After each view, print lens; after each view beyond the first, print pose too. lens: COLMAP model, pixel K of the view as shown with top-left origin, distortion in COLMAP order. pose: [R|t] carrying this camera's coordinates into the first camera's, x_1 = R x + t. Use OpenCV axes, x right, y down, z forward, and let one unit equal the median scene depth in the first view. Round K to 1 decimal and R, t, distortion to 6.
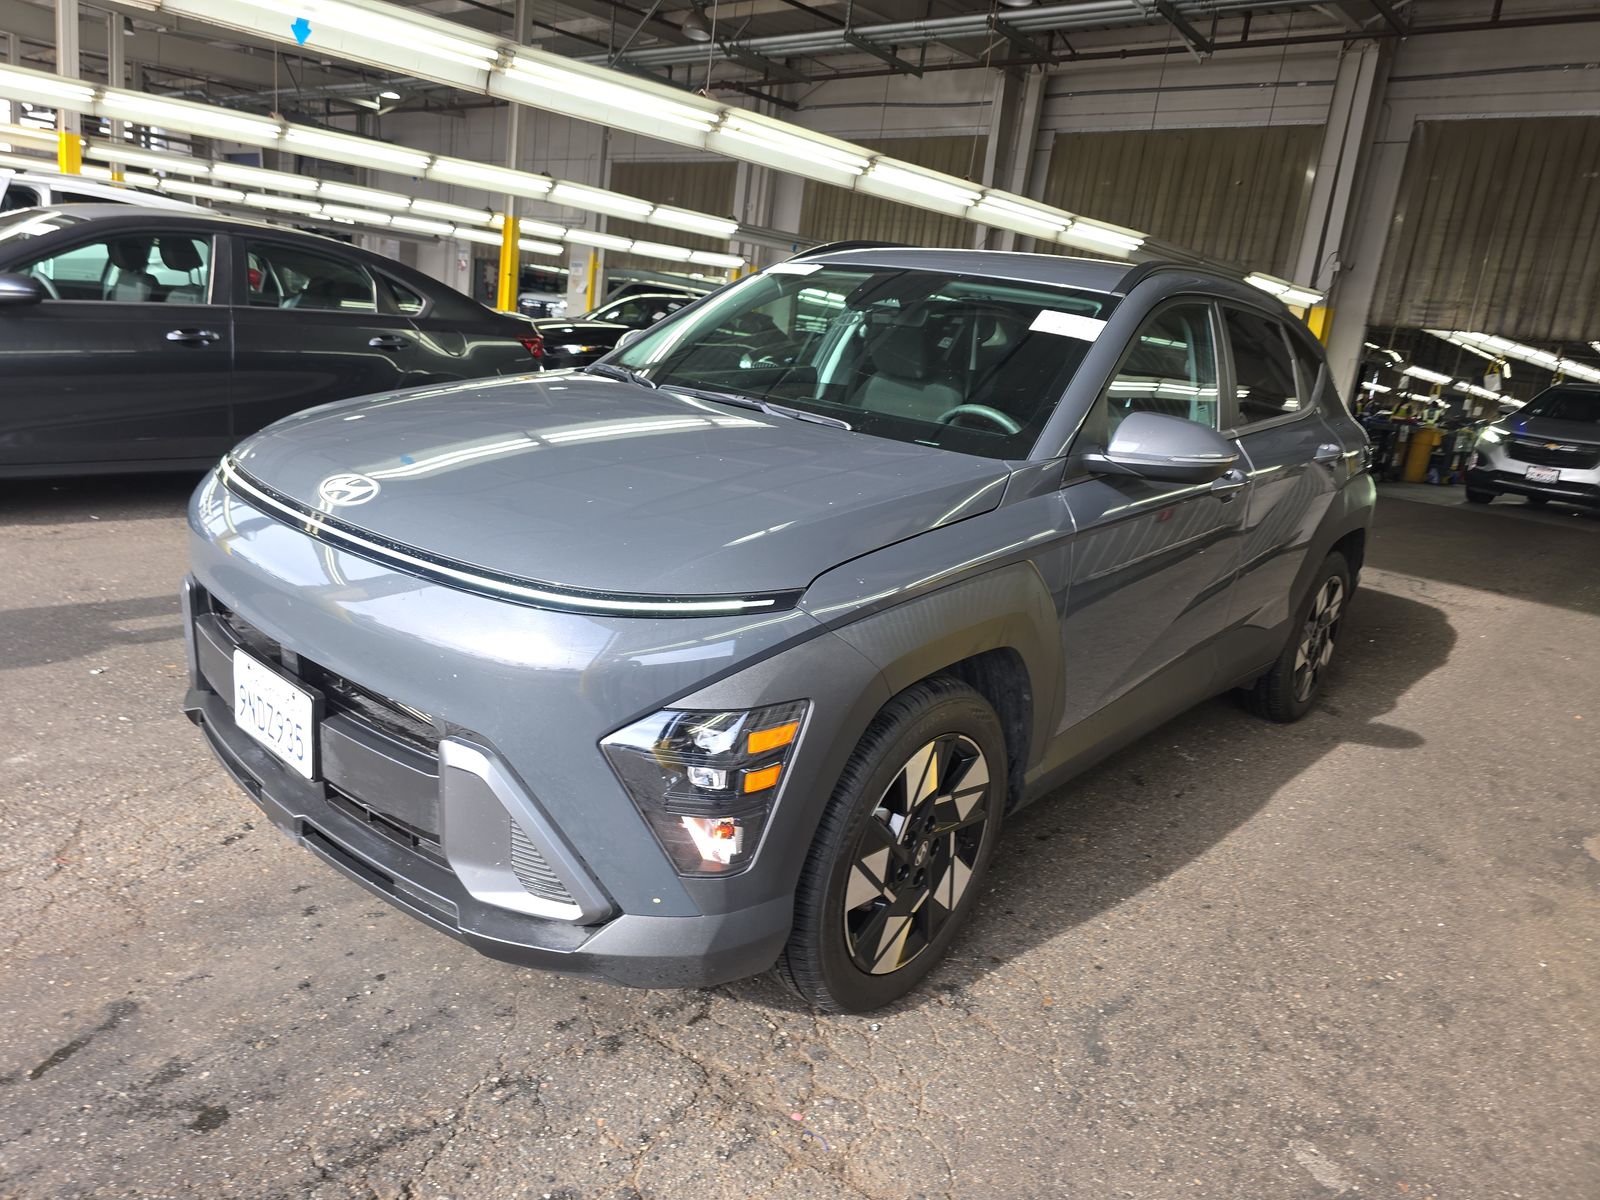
lens RADIAL K [[1084.8, 0, 789.4], [0, 1084.8, 588.9], [0, 0, 1]] dist [0.046545, -0.042900]
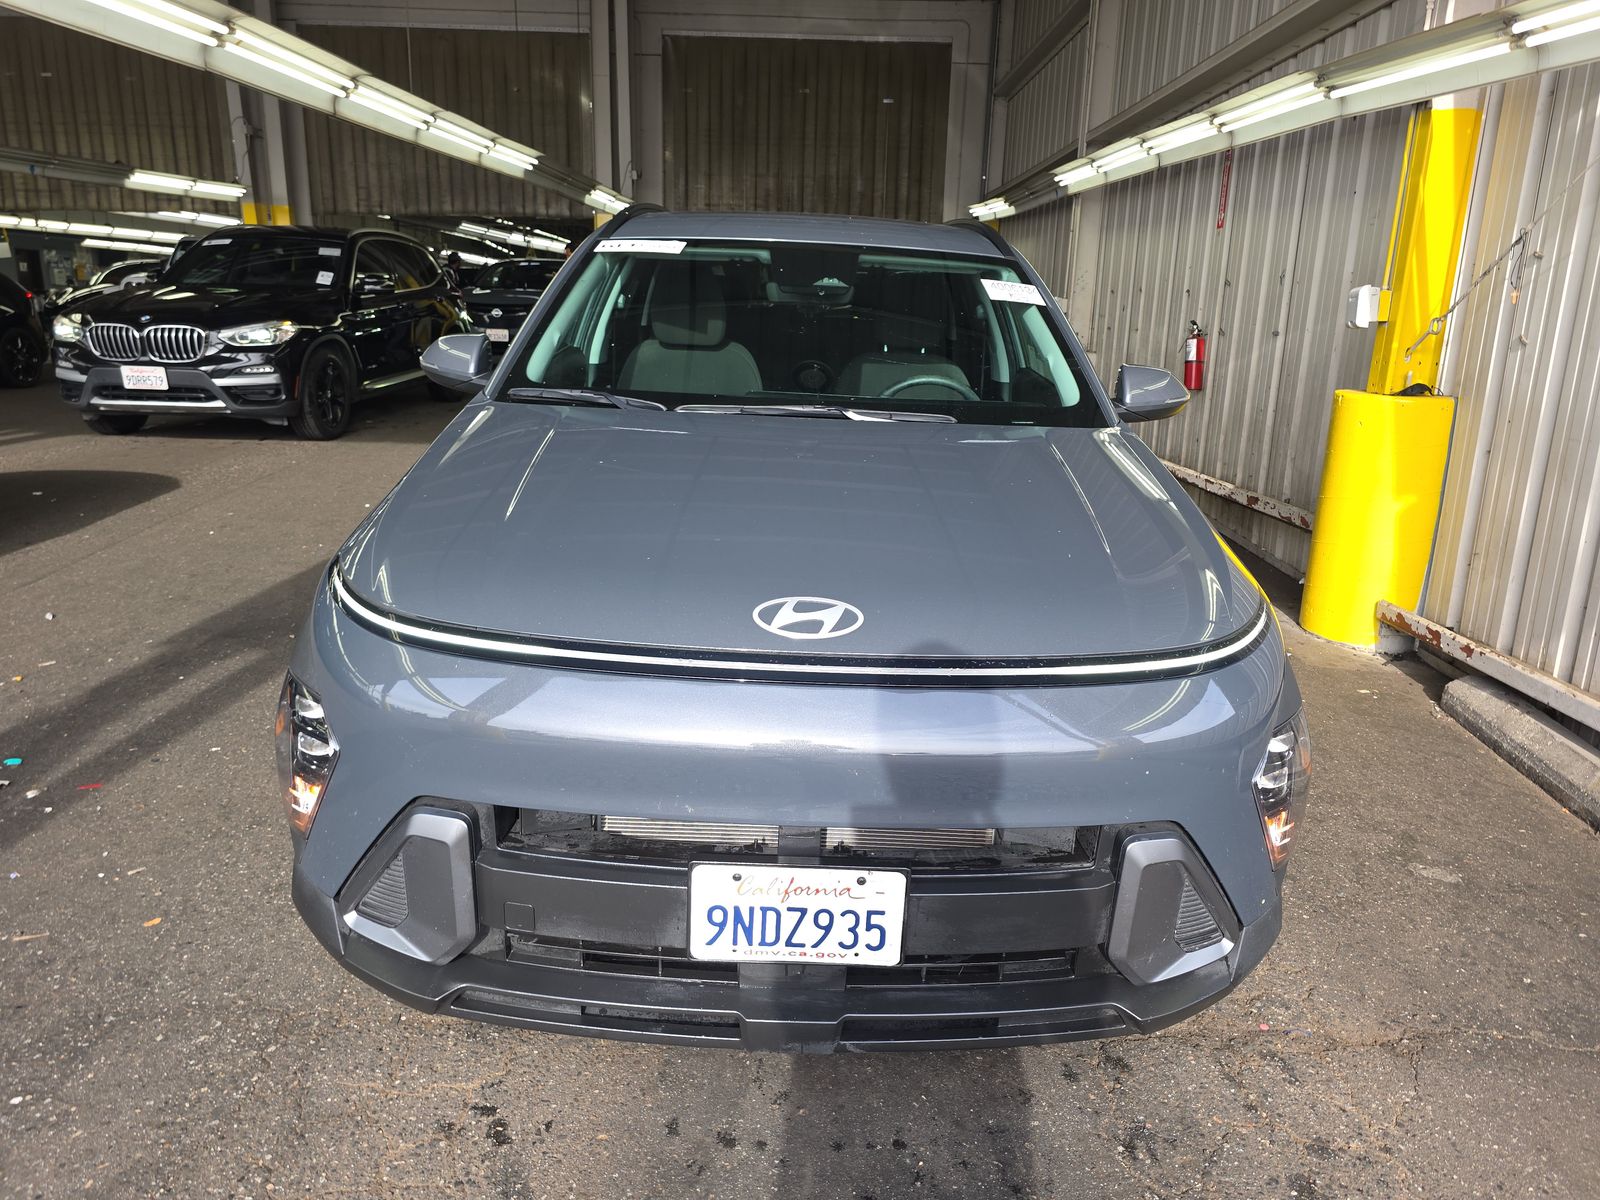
lens RADIAL K [[1083.2, 0, 805.9], [0, 1083.2, 606.2], [0, 0, 1]] dist [0.044126, -0.042045]
pose [[0.739530, -0.276810, 0.613573, -0.232297], [0.212897, 0.960925, 0.176914, -0.062360], [-0.638570, -0.000206, 0.769564, 0.104417]]
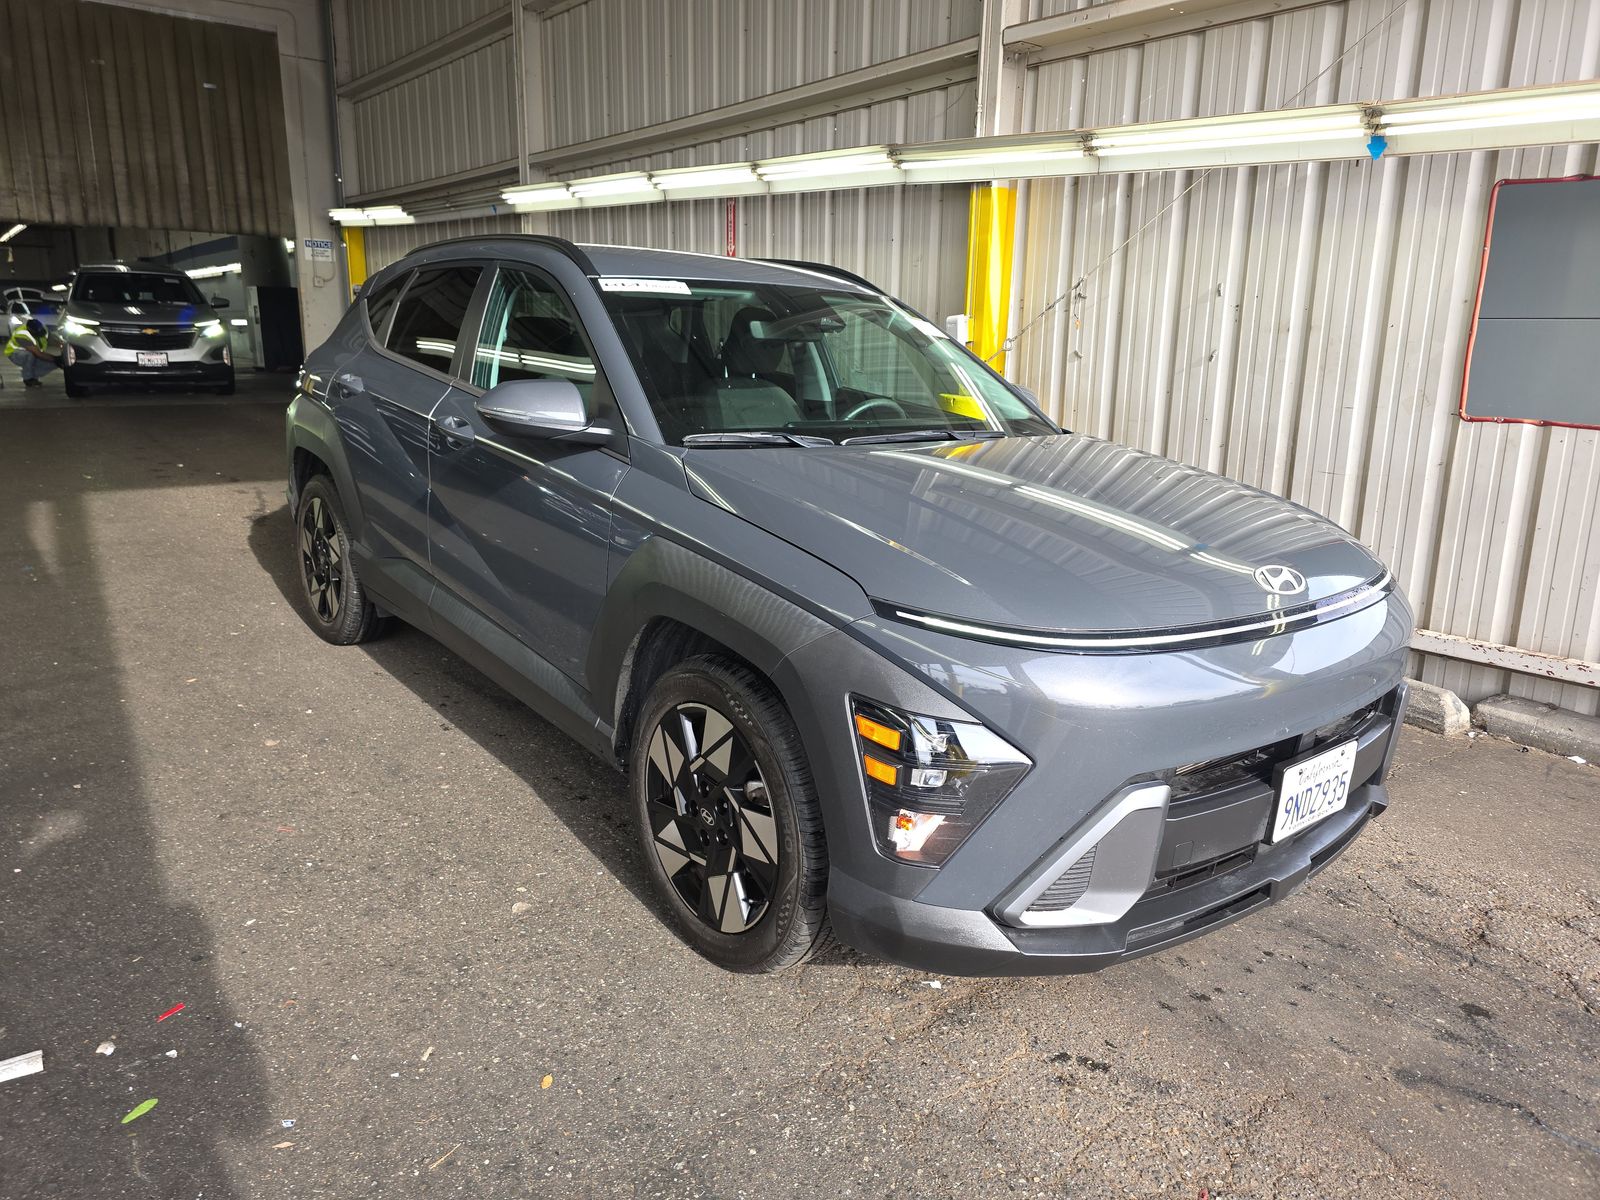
lens RADIAL K [[1084.8, 0, 789.4], [0, 1084.8, 588.9], [0, 0, 1]] dist [0.046545, -0.042900]
pose [[0.159069, -0.344303, 0.925285, -0.397314], [0.216095, 0.926634, 0.307656, -0.139782], [-0.963328, 0.151011, 0.221801, 0.326227]]
